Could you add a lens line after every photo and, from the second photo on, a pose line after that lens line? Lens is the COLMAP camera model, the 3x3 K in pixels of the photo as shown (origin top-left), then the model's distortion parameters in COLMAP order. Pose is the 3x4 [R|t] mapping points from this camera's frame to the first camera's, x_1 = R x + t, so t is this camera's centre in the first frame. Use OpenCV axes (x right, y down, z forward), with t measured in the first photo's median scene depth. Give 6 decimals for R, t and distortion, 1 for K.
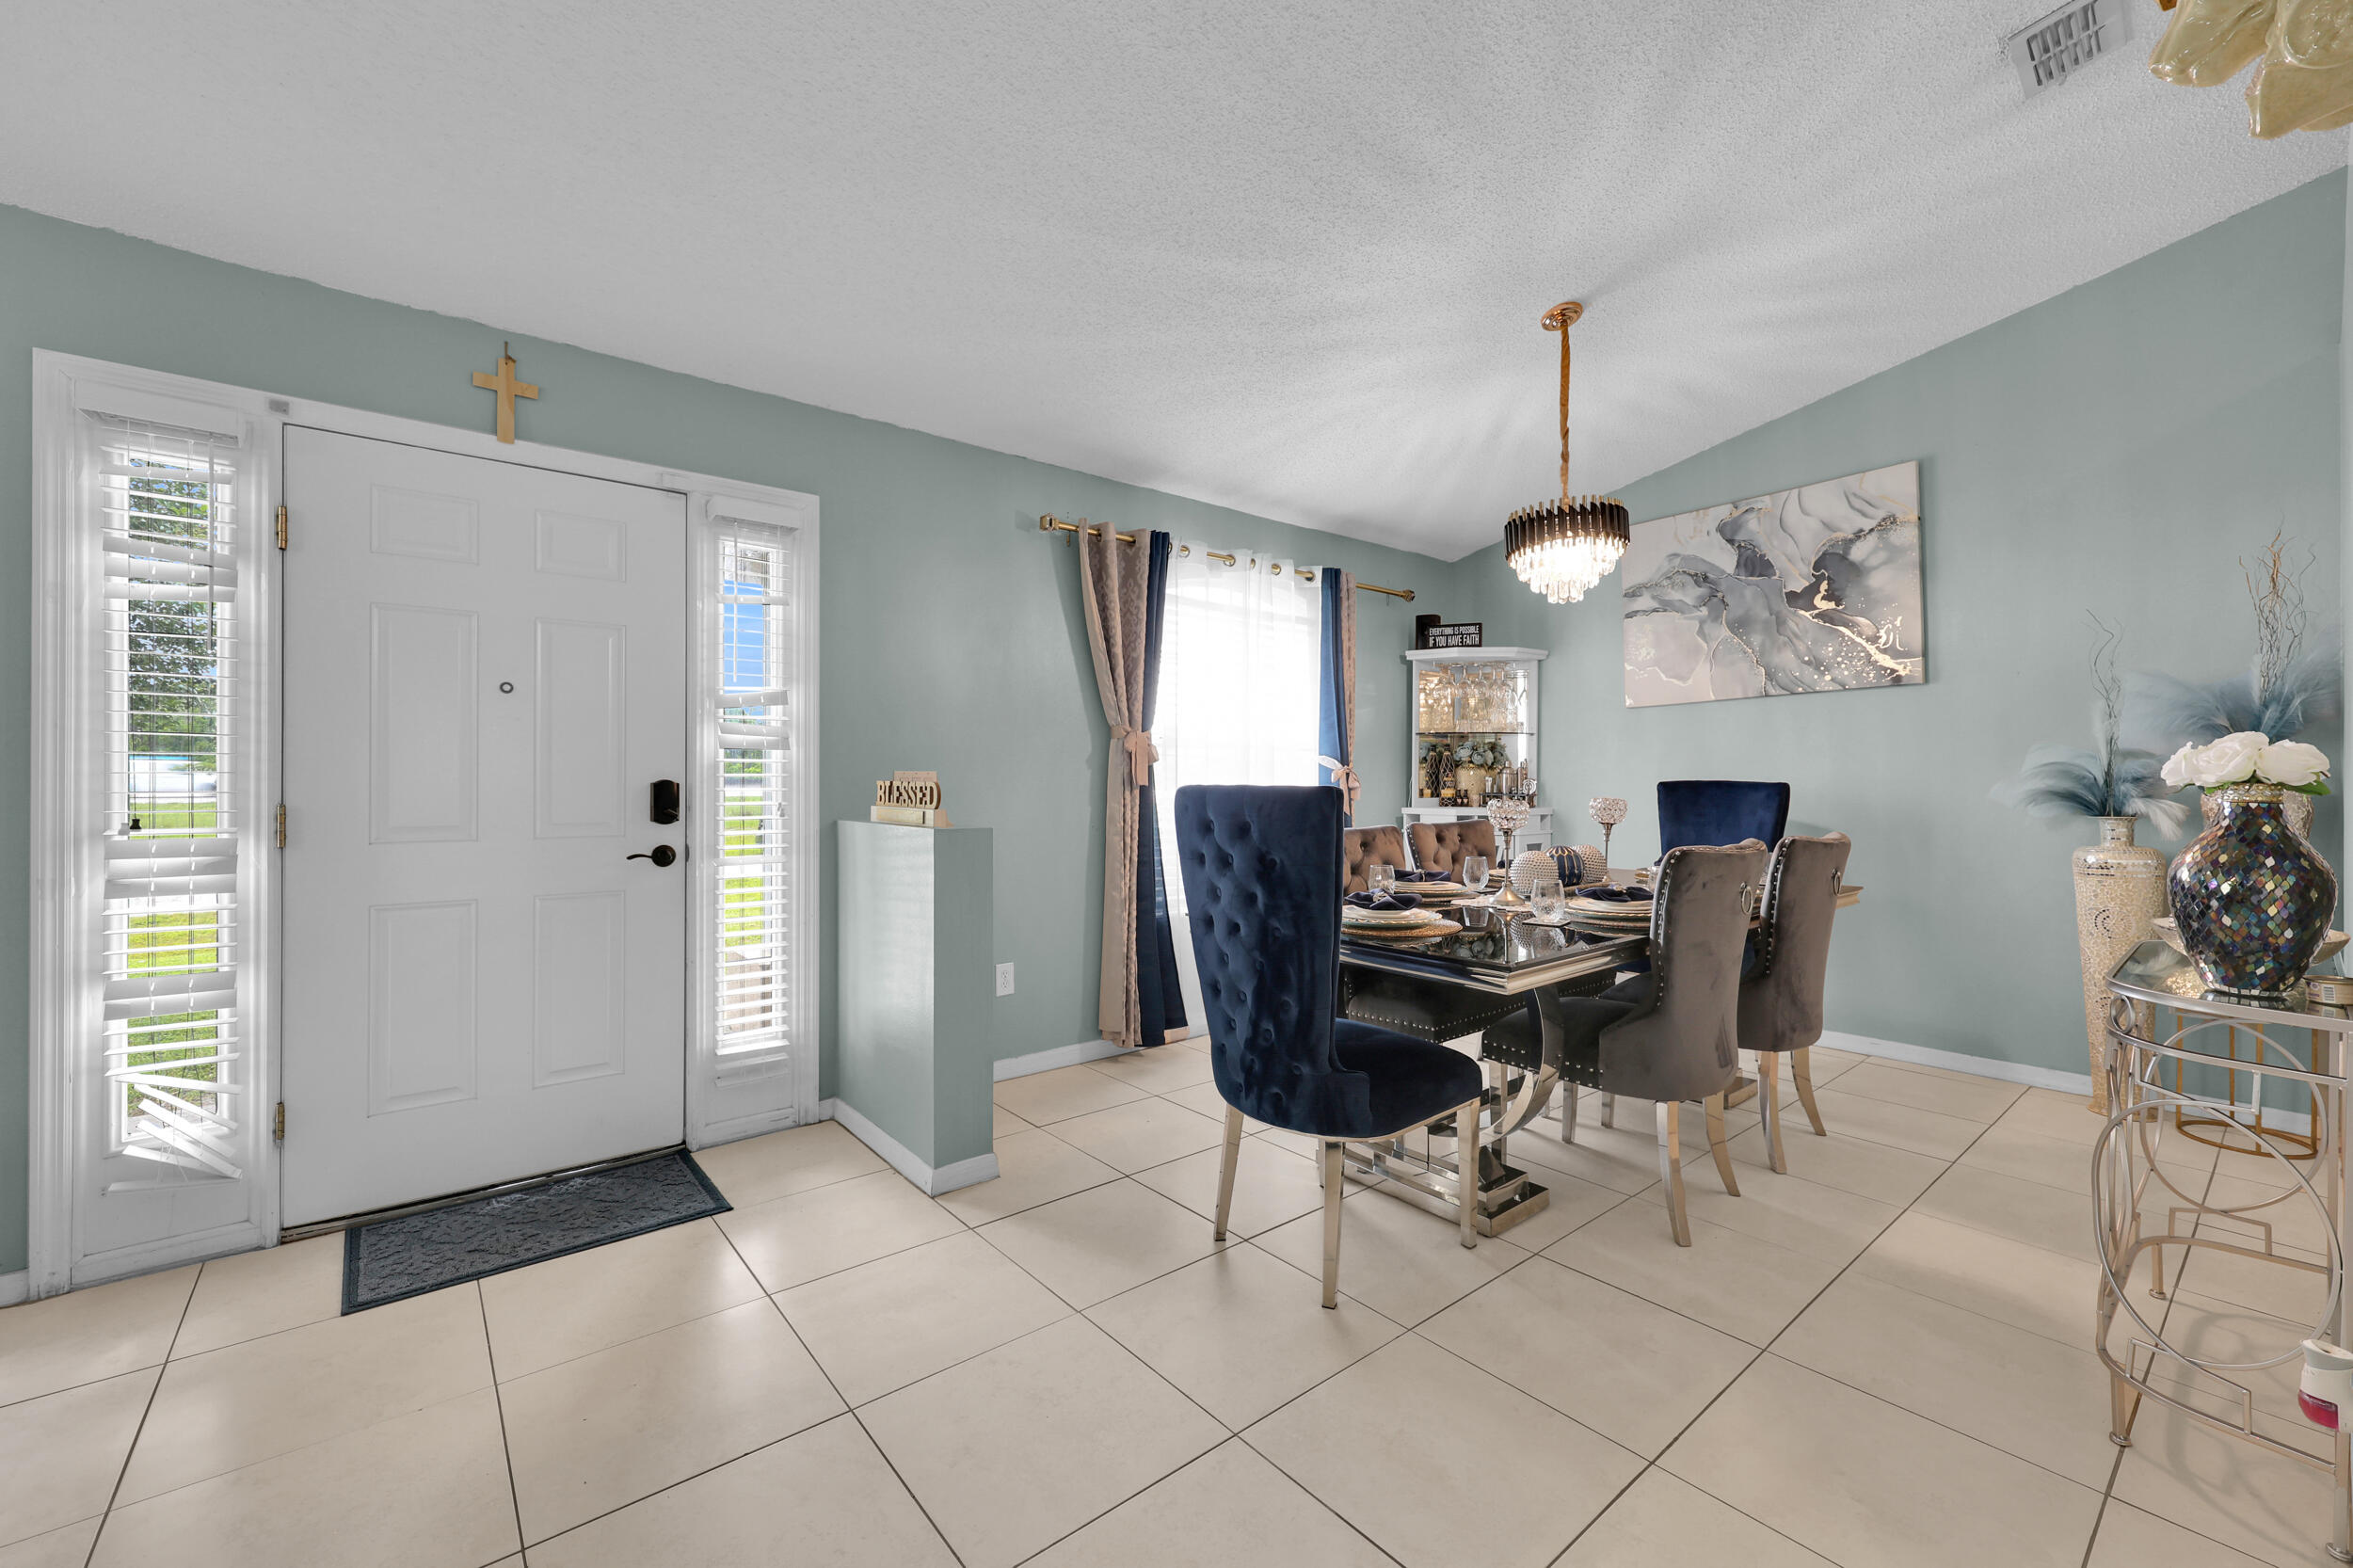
lens RADIAL K [[946.3, 0, 1173.4], [0, 946.3, 776.6], [0, 0, 1]] dist [0.000684, 0.000204]
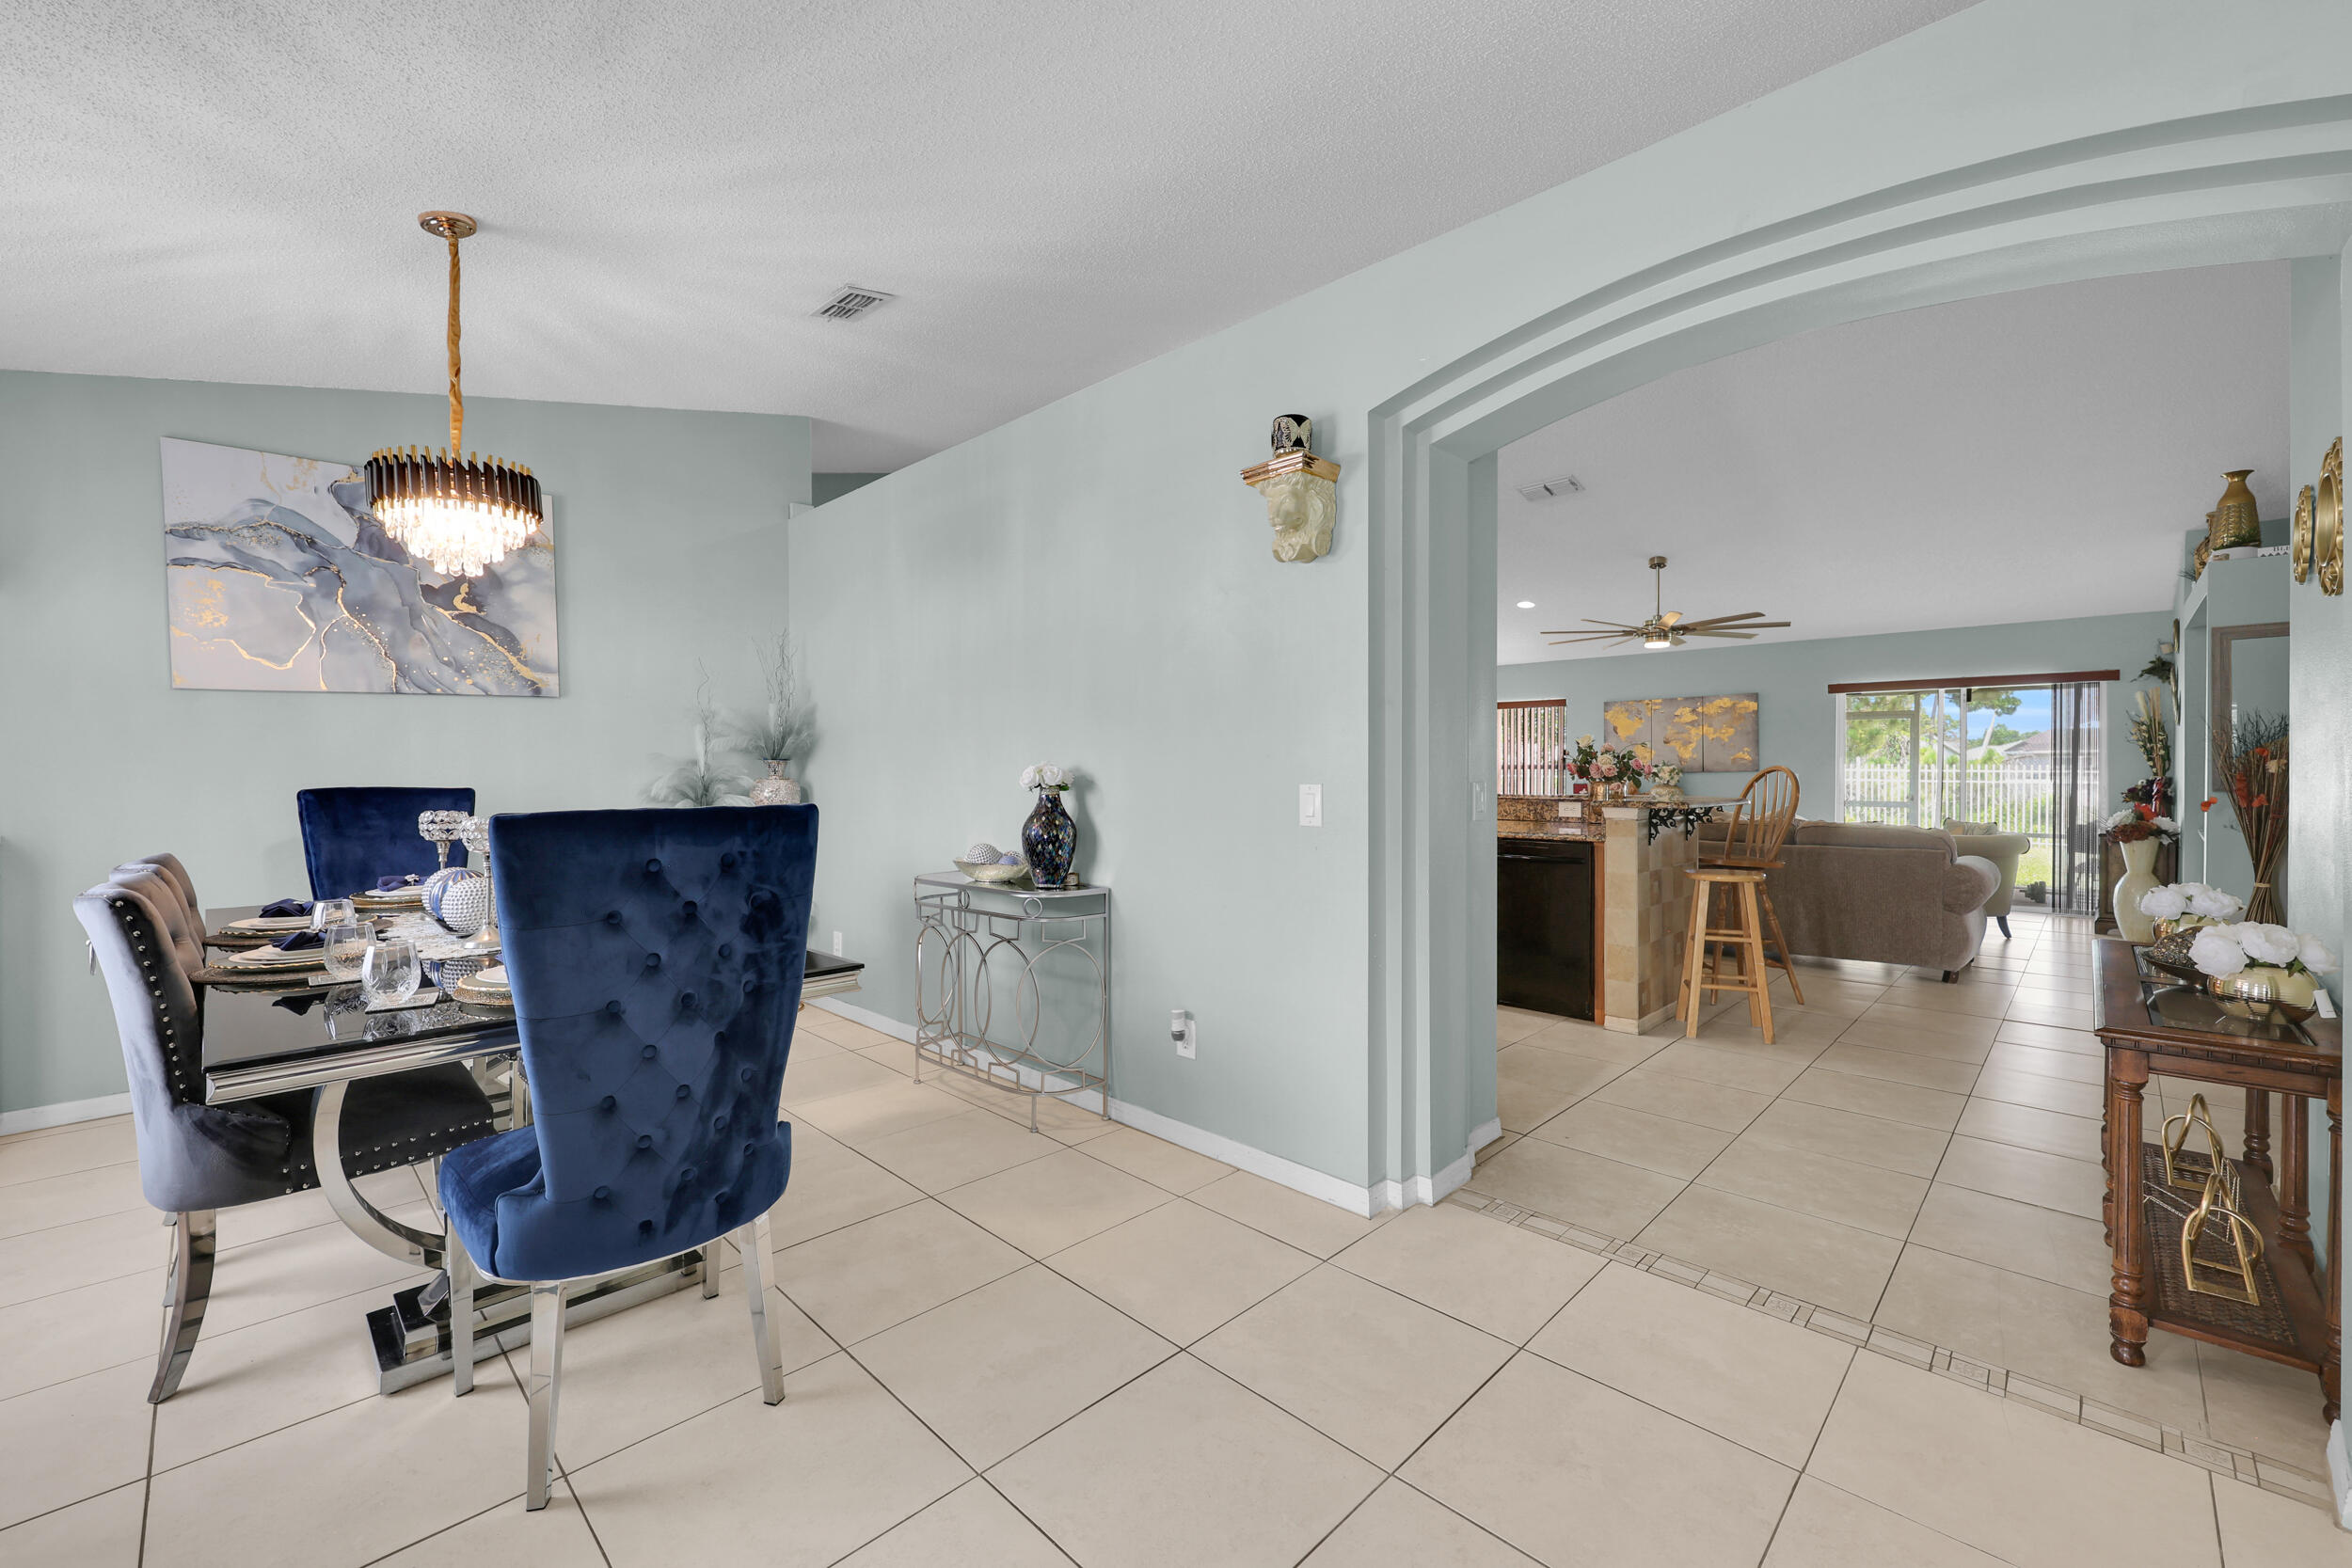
lens RADIAL K [[945.8, 0, 1172.9], [0, 945.8, 776.6], [0, 0, 1]] dist [0.000684, 0.000204]
pose [[-0.098512, -0.008014, 0.995104, -0.461110], [0.000318, 0.999967, 0.008085, -0.015473], [-0.995136, 0.001113, -0.098506, 0.450461]]
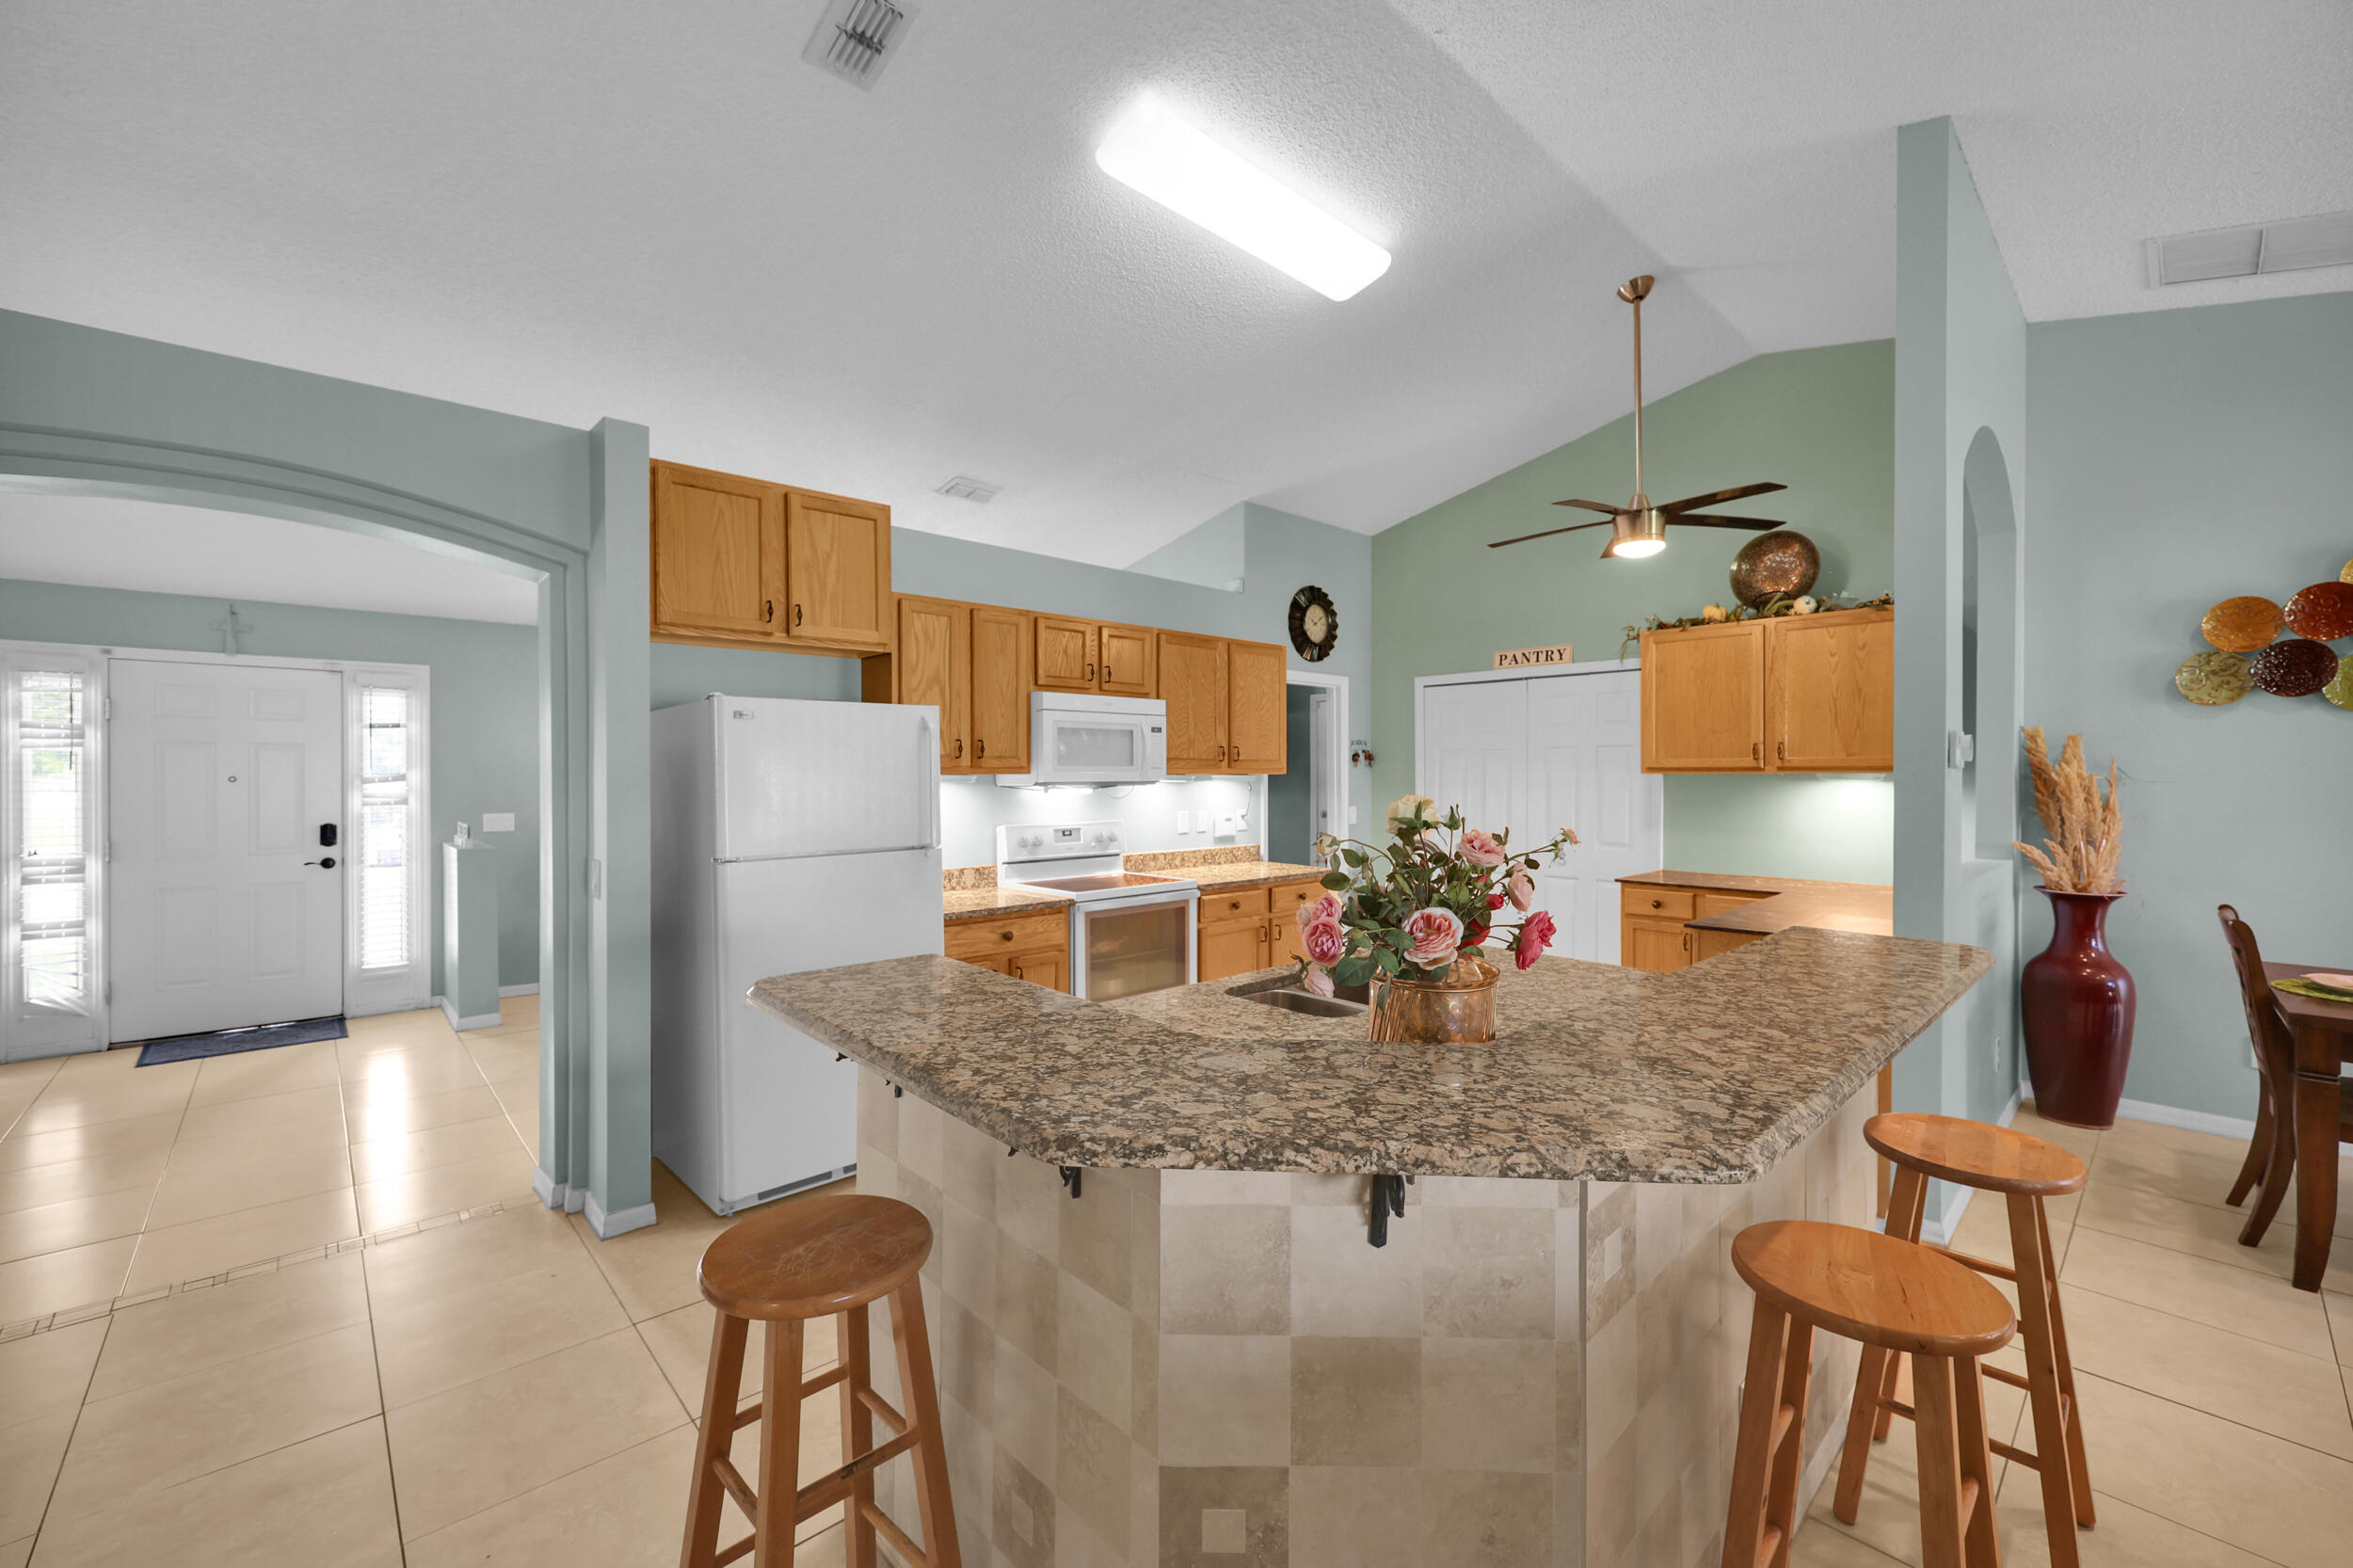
lens RADIAL K [[954.7, 0, 1165.7], [0, 954.7, 775.2], [0, 0, 1]] dist [0.004307, -0.000021]
pose [[0.998683, -0.002012, 0.051265, 0.941536], [0.001845, 0.999993, 0.003301, -0.086668], [-0.051271, -0.003202, 0.998680, -0.908340]]
